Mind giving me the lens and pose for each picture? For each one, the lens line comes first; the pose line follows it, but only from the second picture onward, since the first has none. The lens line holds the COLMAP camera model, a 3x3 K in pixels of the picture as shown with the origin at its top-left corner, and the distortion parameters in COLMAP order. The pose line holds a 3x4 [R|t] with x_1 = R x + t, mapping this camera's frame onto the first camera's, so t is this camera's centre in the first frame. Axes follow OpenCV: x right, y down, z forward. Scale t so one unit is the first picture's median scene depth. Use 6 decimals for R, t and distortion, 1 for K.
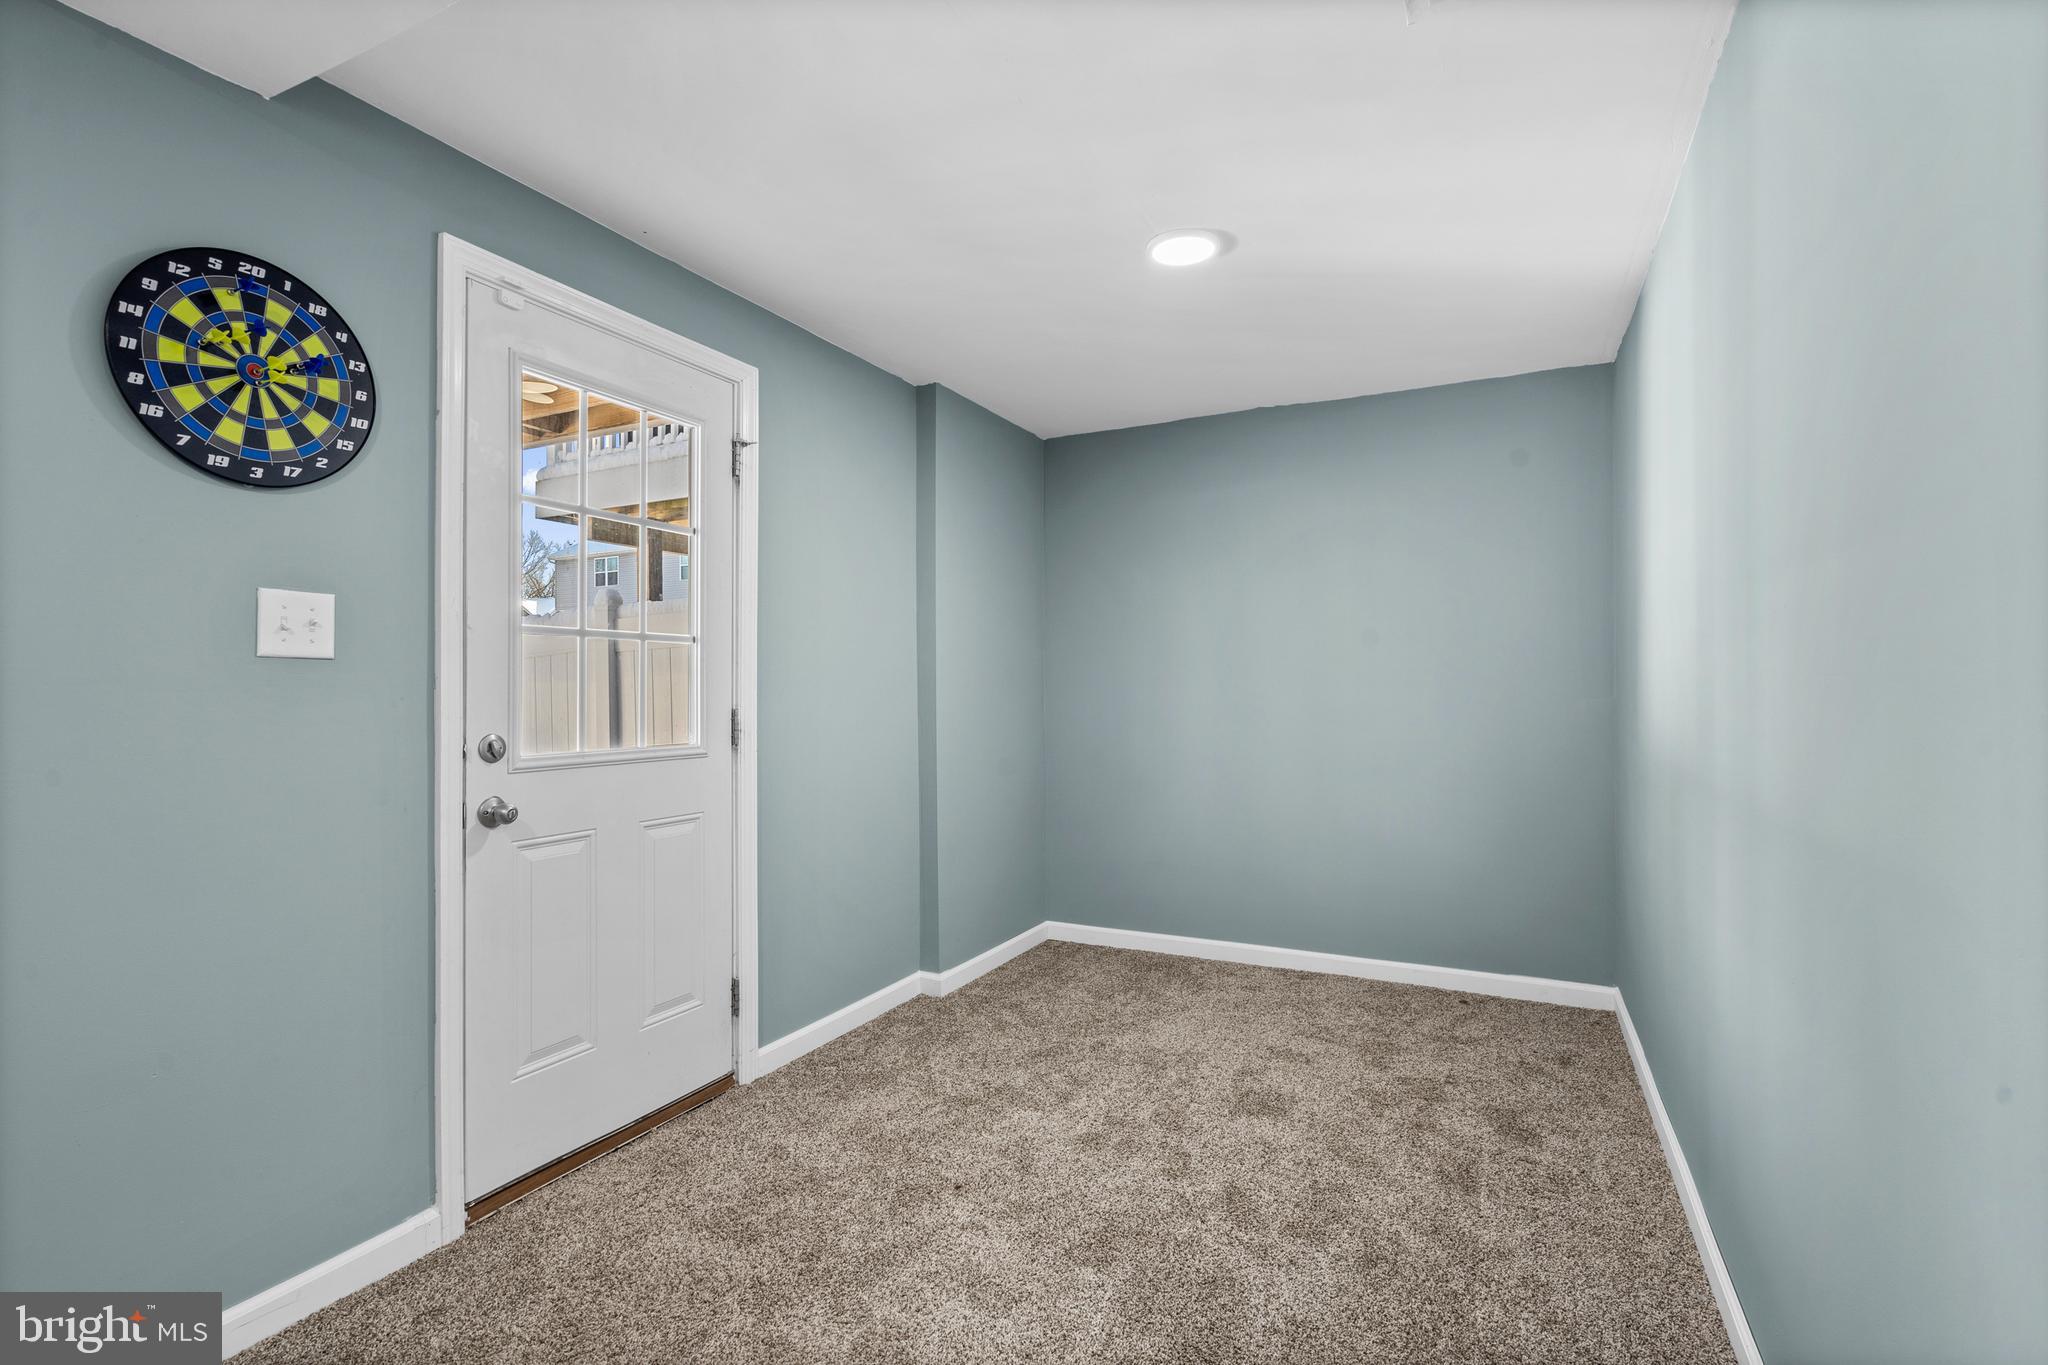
lens RADIAL K [[945.9, 0, 1006.9], [0, 945.9, 683.2], [0, 0, 1]] dist [0.024447, -0.000058]
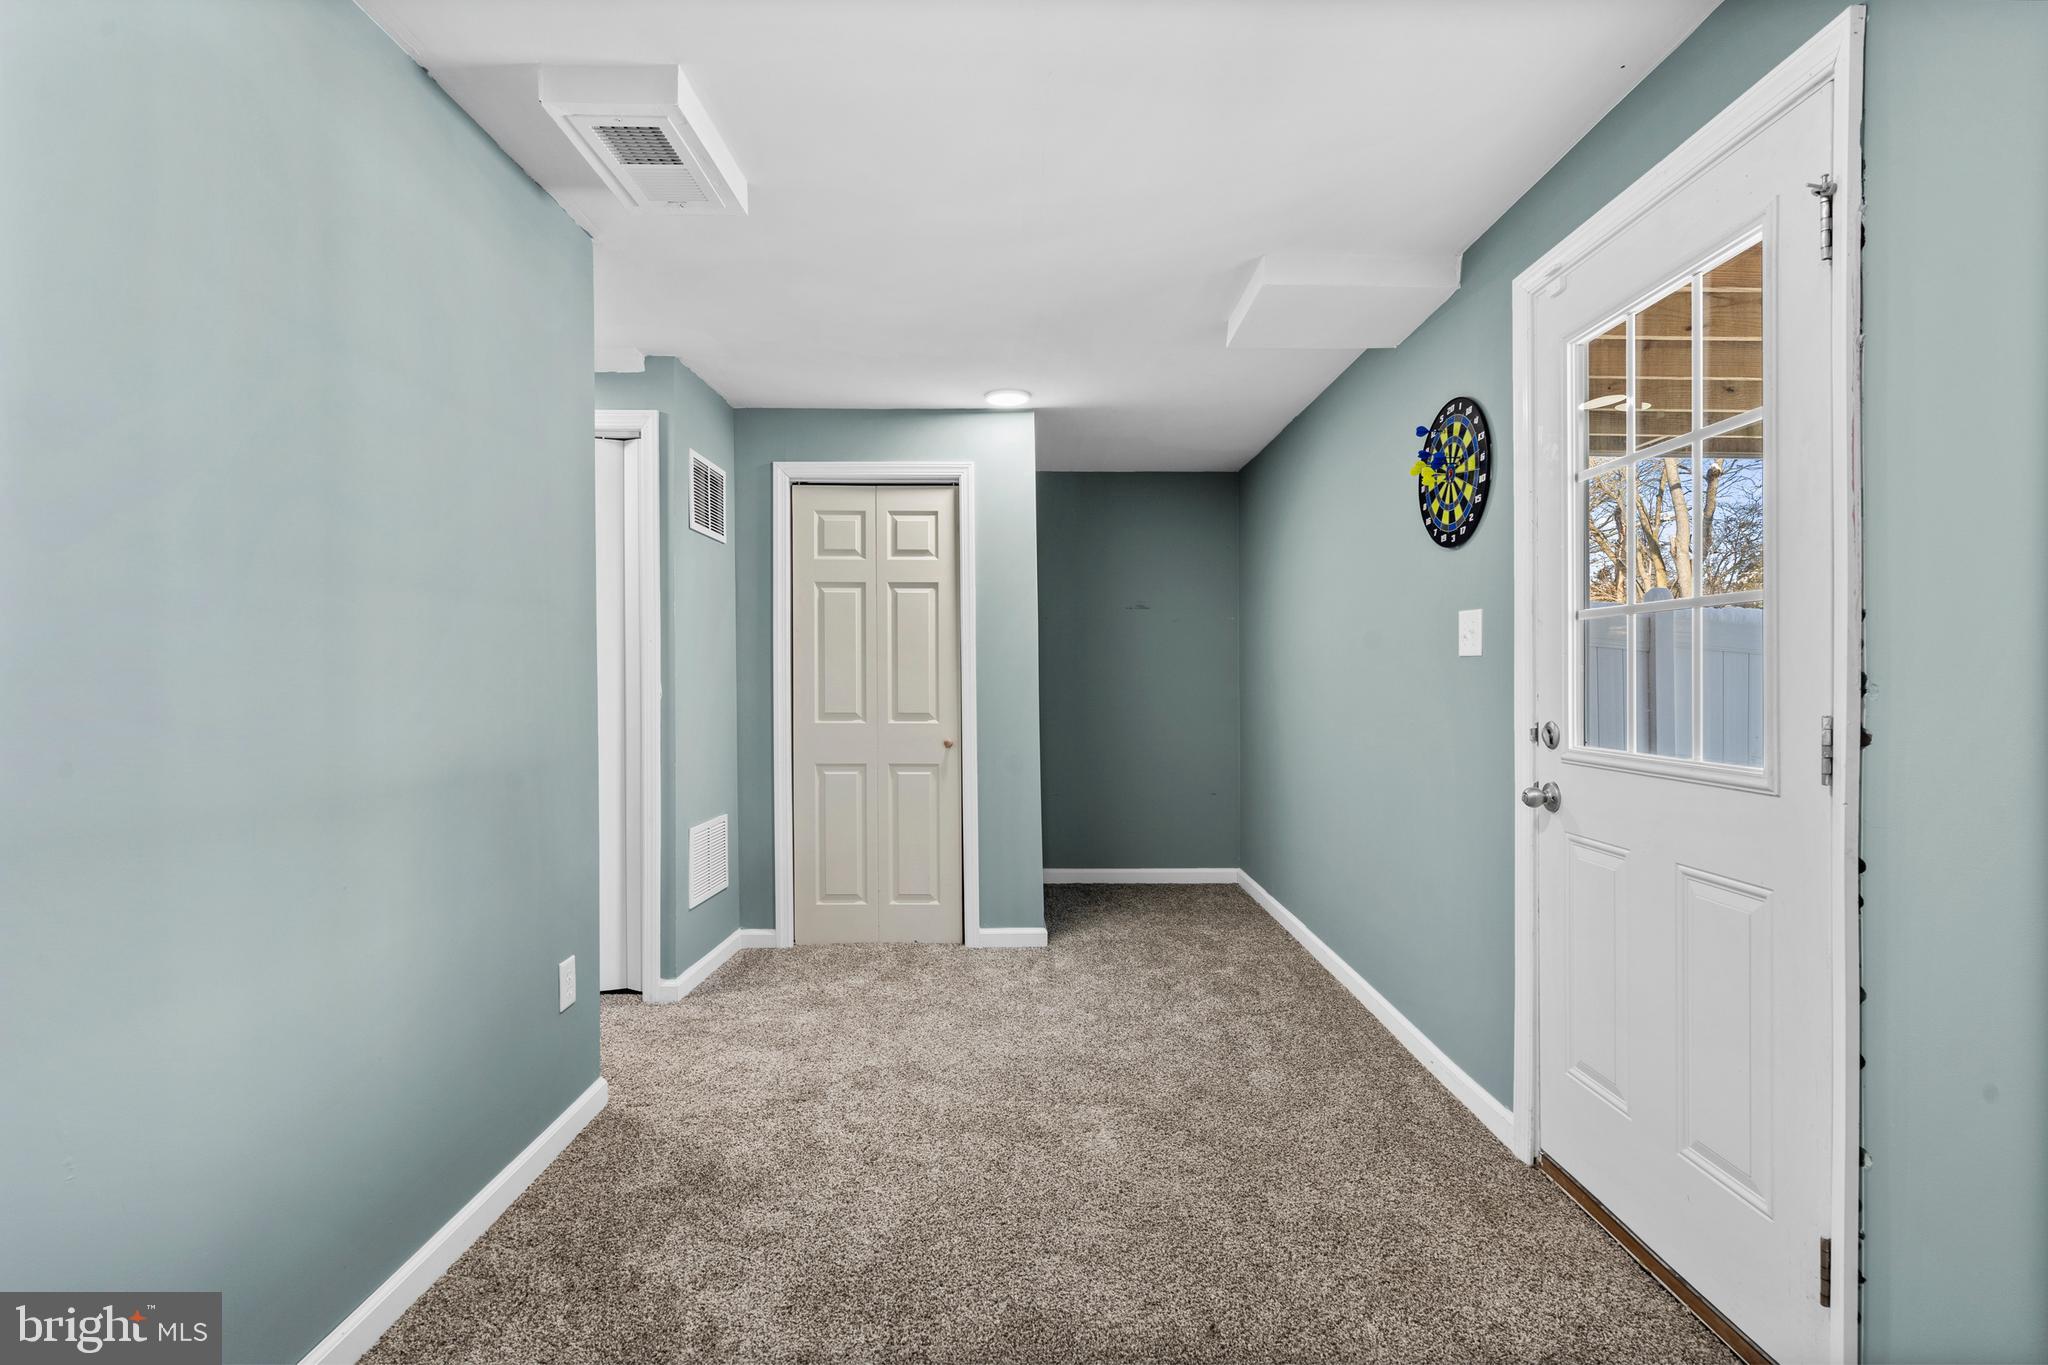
lens RADIAL K [[945.9, 0, 1006.9], [0, 945.9, 683.2], [0, 0, 1]] dist [0.024447, -0.000058]
pose [[-0.890590, 0.008129, -0.454734, 0.453077], [0.006854, 0.999967, 0.004451, 0.003129], [0.454755, 0.000847, -0.890616, 1.628446]]
